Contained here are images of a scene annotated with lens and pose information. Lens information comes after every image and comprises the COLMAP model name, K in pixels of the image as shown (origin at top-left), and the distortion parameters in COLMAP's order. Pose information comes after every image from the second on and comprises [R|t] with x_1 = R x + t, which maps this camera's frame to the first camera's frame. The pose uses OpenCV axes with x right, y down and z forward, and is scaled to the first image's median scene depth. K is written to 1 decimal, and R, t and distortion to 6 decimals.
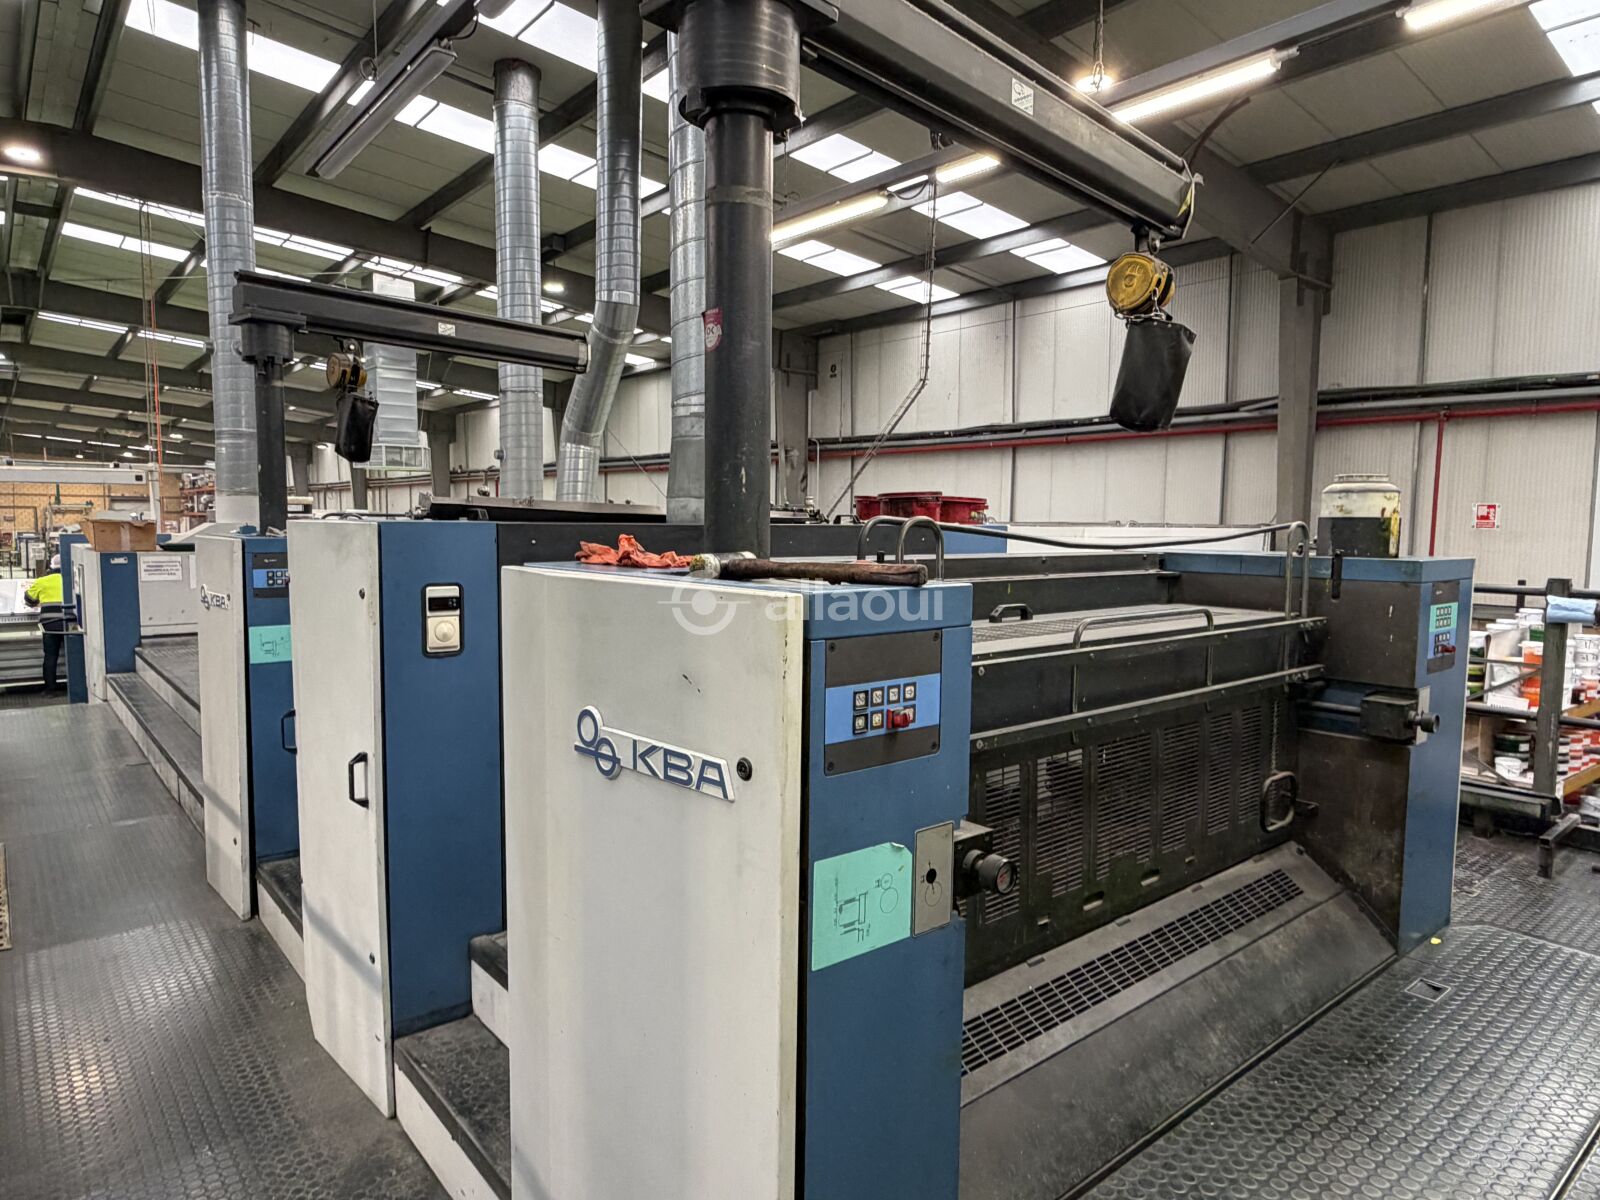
lens RADIAL K [[976.2, 0, 796.1], [0, 976.2, 604.3], [0, 0, 1]] dist [0.000829, 0.000186]
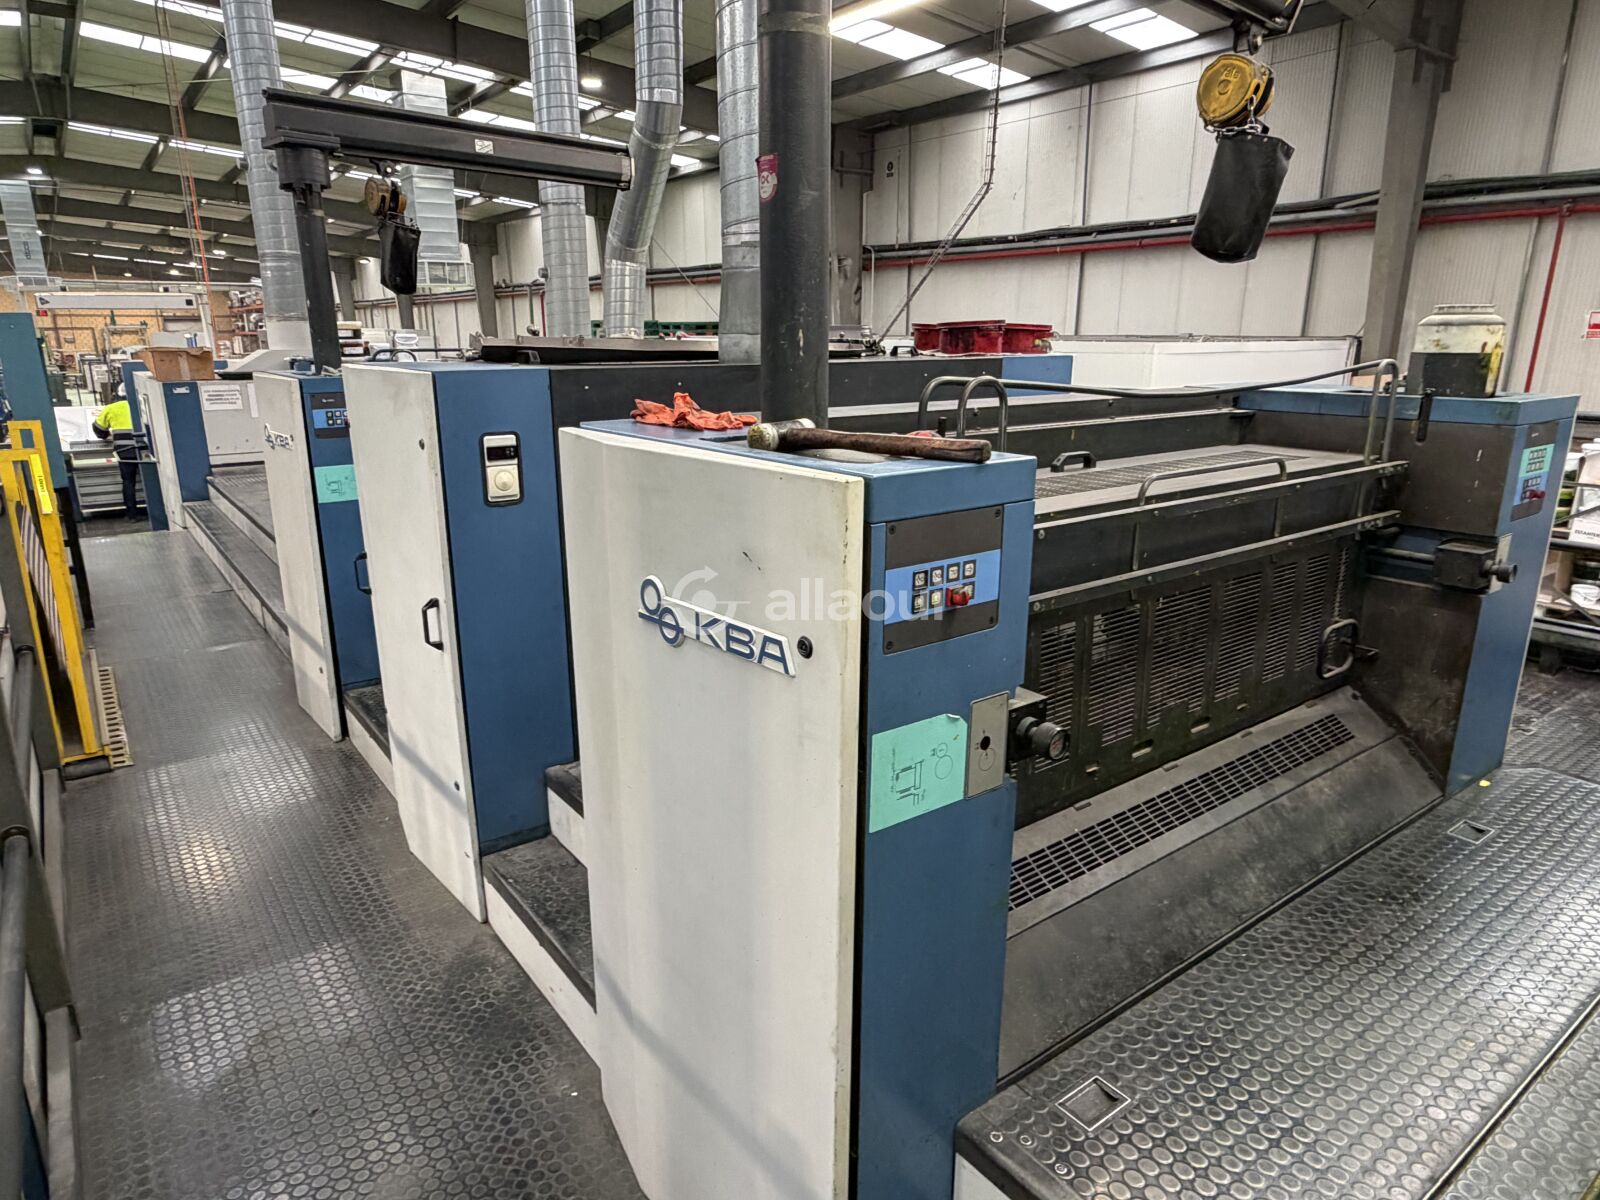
lens RADIAL K [[977.3, 0, 790.3], [0, 977.3, 605.7], [0, 0, 1]] dist [0.000118, 0.000533]
pose [[0.998259, 0.003941, -0.058850, -0.001060], [0.007107, 0.982457, 0.186353, -0.008541], [0.058552, -0.186446, 0.980719, 0.000030]]
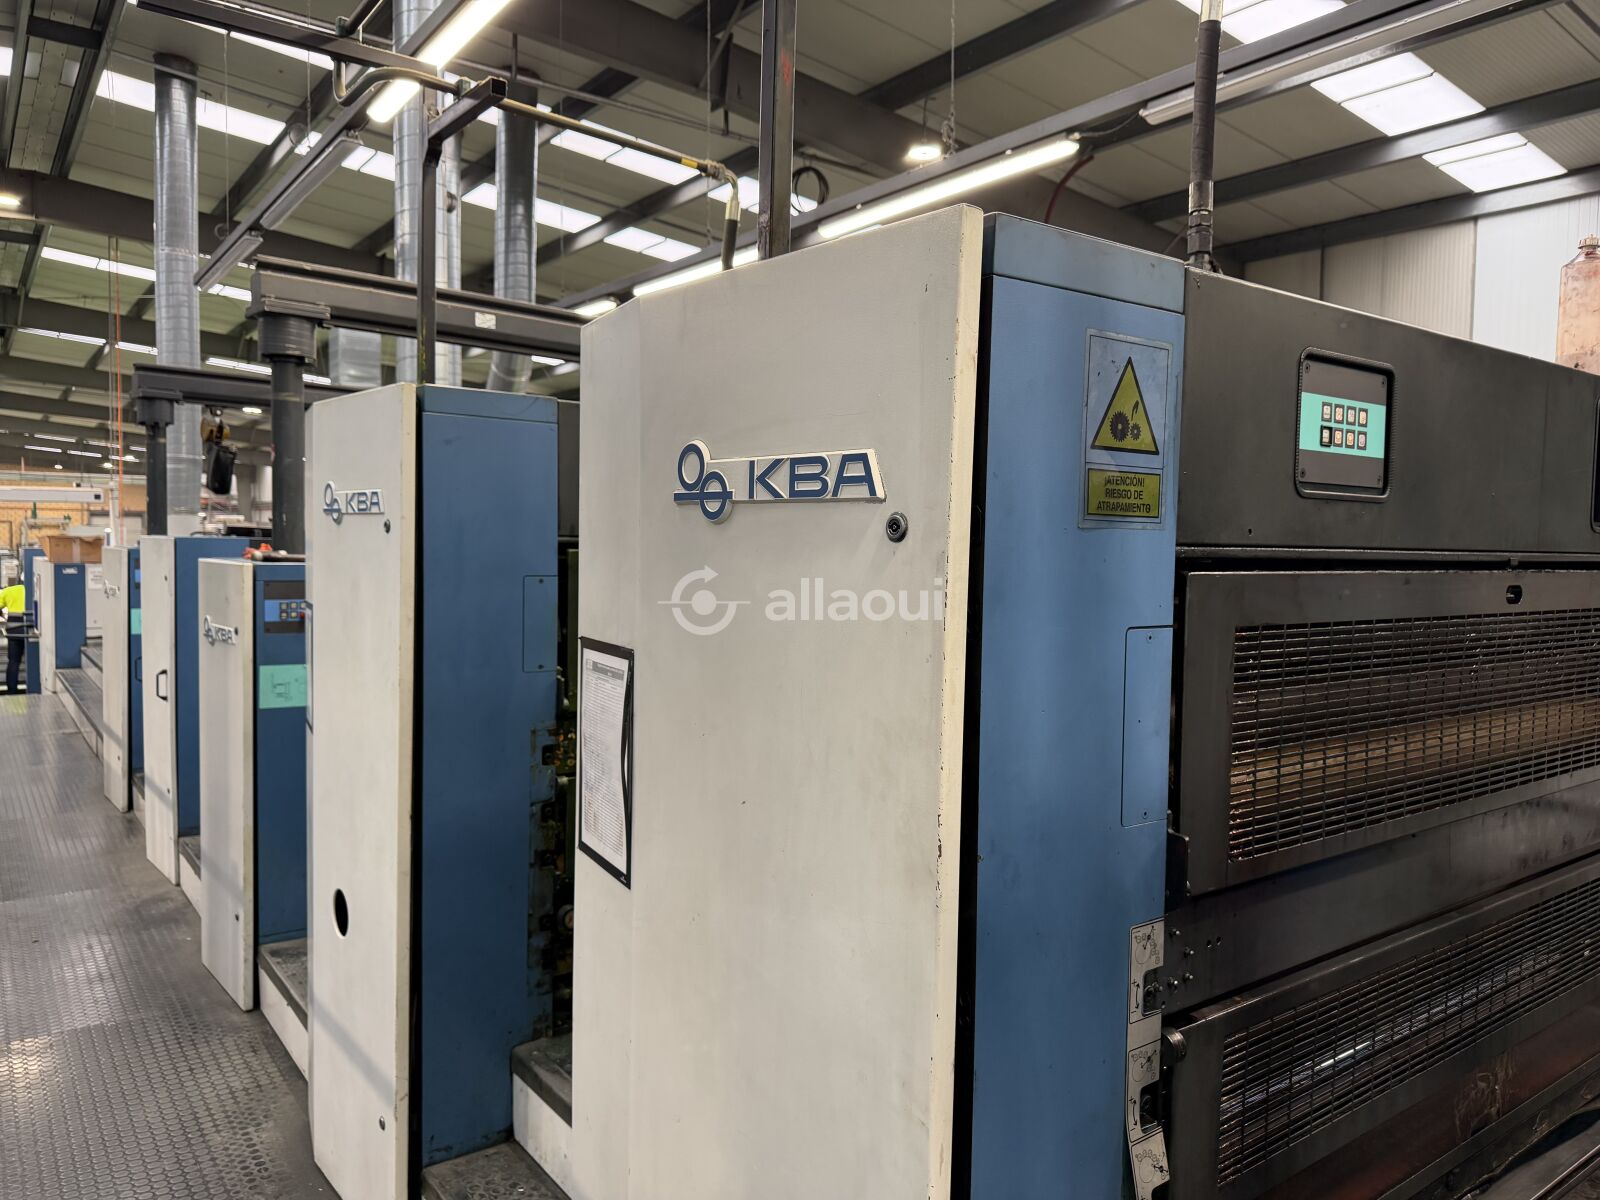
lens RADIAL K [[1133.7, 0, 804.0], [0, 1133.7, 605.5], [0, 0, 1]] dist [0.031638, -0.040725]
pose [[0.998531, 0.011236, -0.053001, 0.214322], [-0.012853, 0.999459, -0.030270, 0.022662], [0.052632, 0.030907, 0.998136, -0.260650]]
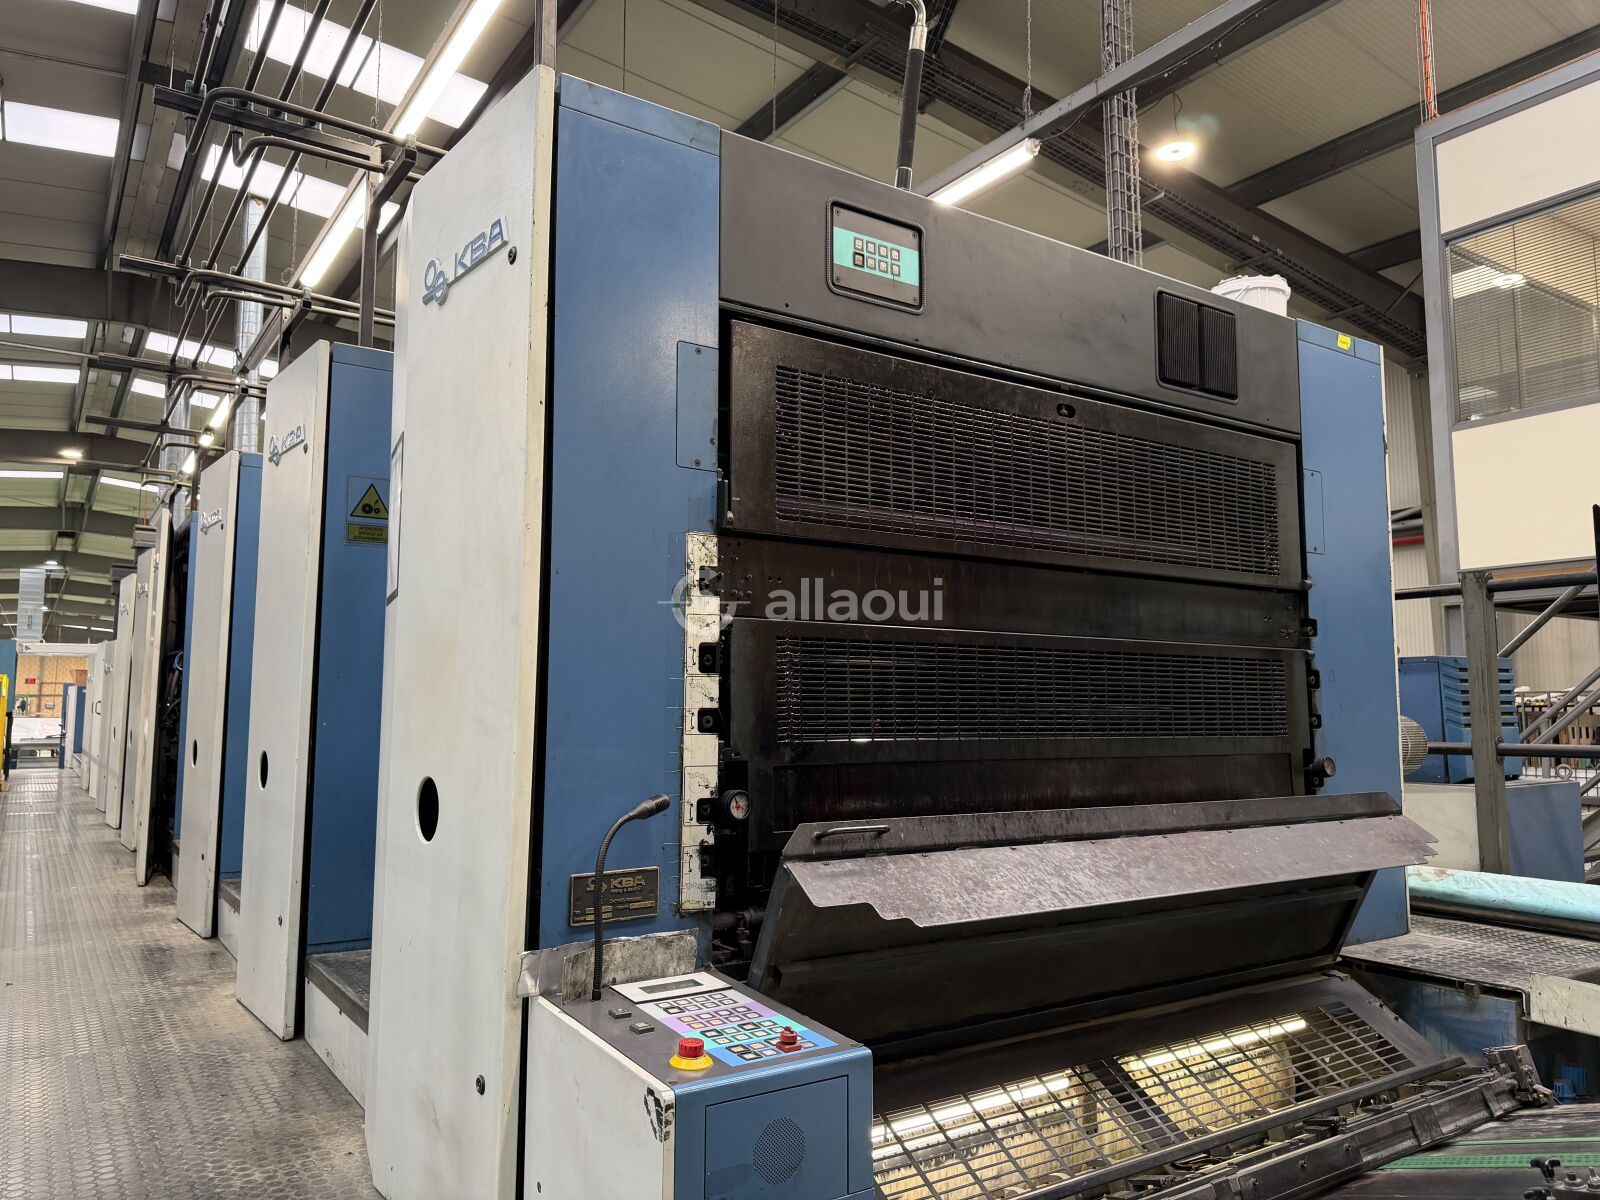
lens RADIAL K [[1133.7, 0, 804.0], [0, 1133.7, 605.5], [0, 0, 1]] dist [0.031638, -0.040725]
pose [[0.995360, -0.016683, -0.094760, 0.282723], [-0.000727, 0.983522, -0.180785, 0.058388], [0.096214, 0.180015, 0.978947, -0.332348]]
